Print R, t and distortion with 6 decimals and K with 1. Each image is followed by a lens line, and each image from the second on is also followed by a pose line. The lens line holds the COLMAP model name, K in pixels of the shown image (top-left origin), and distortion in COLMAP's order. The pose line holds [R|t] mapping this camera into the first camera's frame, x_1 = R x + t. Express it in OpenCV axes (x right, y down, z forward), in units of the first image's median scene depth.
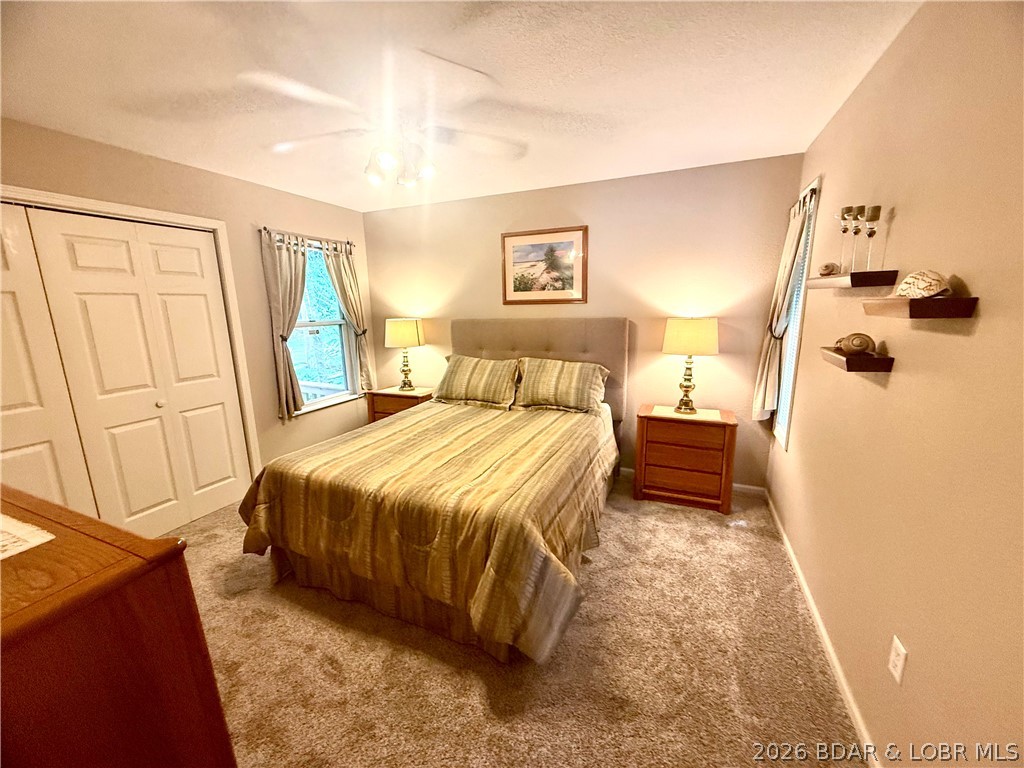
lens RADIAL K [[403.5, 0, 512.0], [0, 403.5, 384.0], [0, 0, 1]] dist [-0.012625, -0.000048]
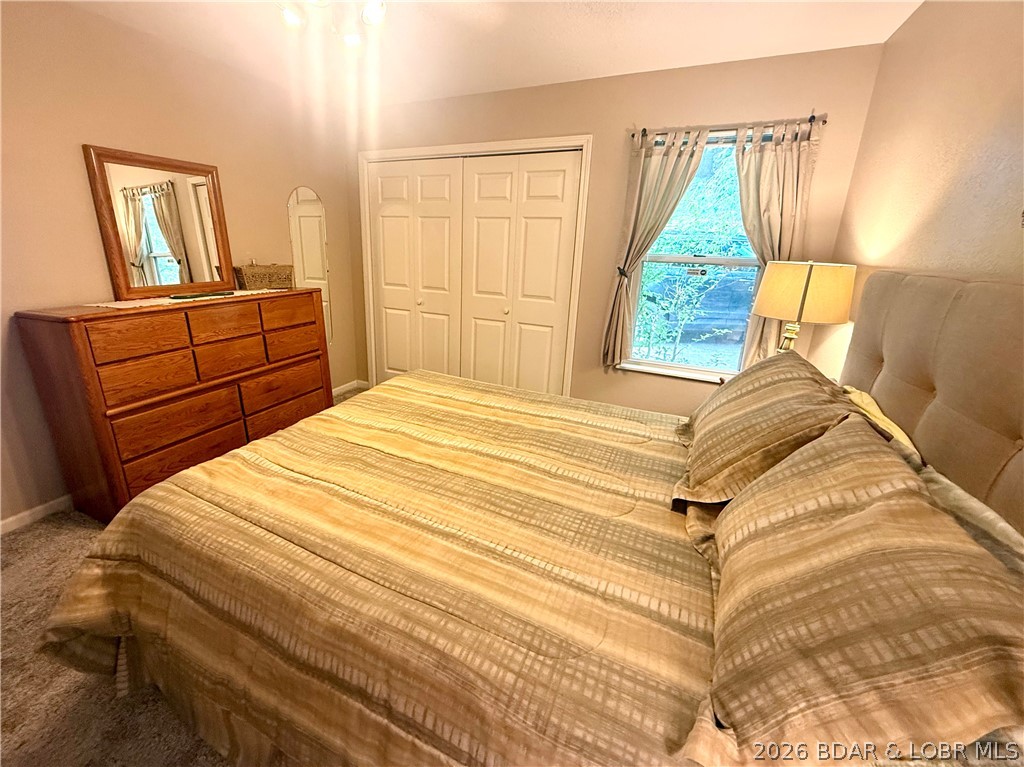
lens RADIAL K [[422.4, 0, 478.2], [0, 422.4, 362.4], [0, 0, 1]] dist [0.000588, 0.000046]
pose [[-0.035963, 0.290754, -0.956122, 0.392714], [-0.222774, 0.930334, 0.291291, -0.159435], [0.974207, 0.223475, 0.031315, 0.911859]]
